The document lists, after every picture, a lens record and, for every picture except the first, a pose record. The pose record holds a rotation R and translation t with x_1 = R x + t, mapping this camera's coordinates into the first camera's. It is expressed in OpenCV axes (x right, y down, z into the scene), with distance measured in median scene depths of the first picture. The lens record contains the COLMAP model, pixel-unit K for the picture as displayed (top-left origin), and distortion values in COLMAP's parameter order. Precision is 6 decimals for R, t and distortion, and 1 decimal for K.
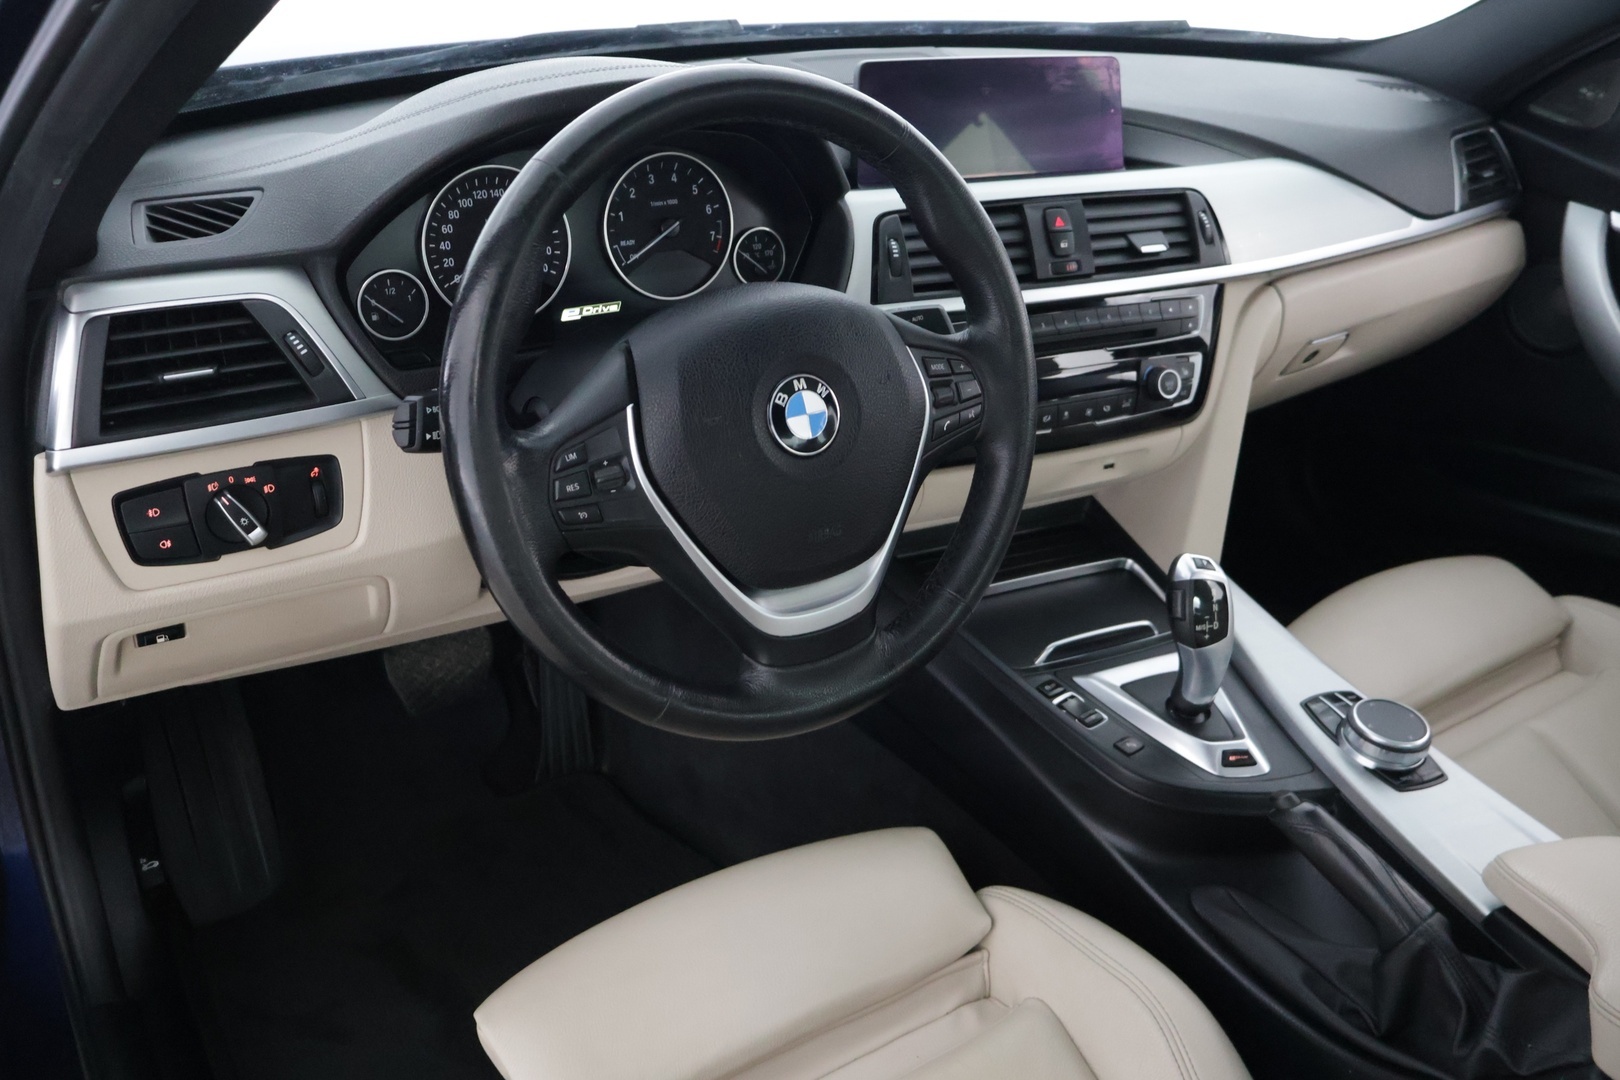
lens RADIAL K [[1357.0, 0, 810.0], [0, 1357.0, 540.0], [0, 0, 1]] dist [-0.038318, -0.005438]
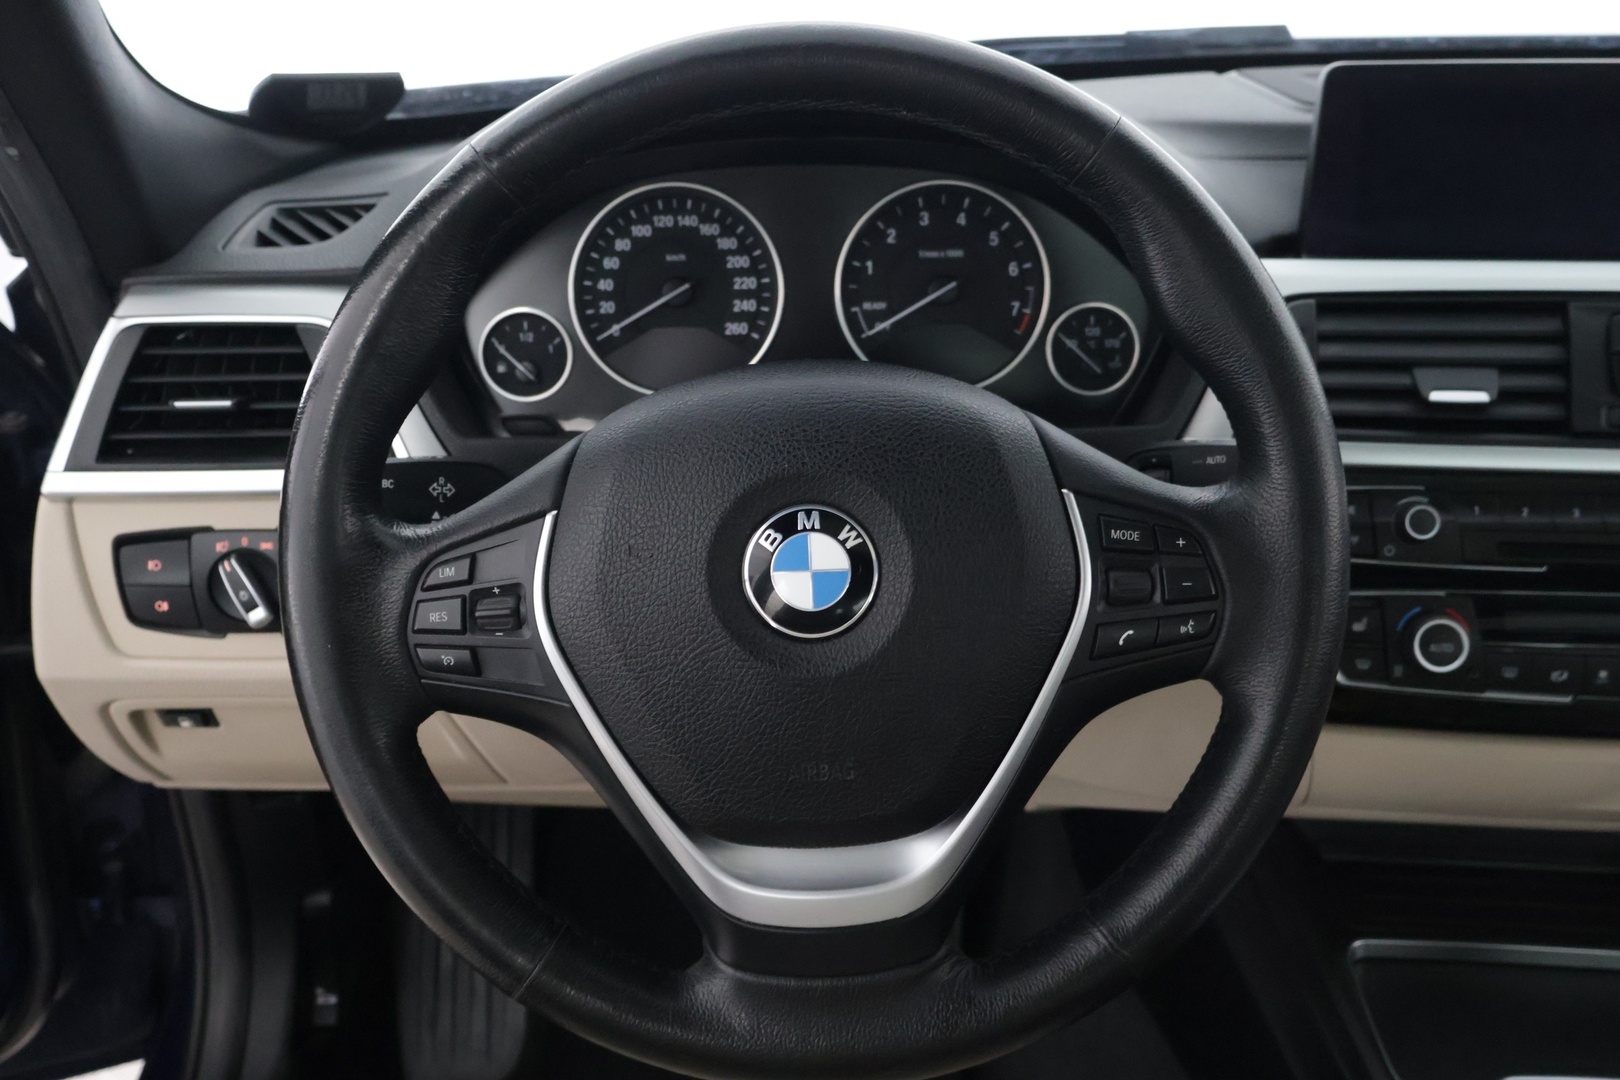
lens RADIAL K [[1668.0, 0, 810.0], [0, 1668.0, 540.0], [0, 0, 1]] dist [-0.064664, -0.005614]
pose [[0.835149, 0.145802, -0.530347, 0.367563], [-0.202998, 0.977859, -0.050836, -0.063692], [0.511192, 0.150115, 0.846255, 0.339703]]
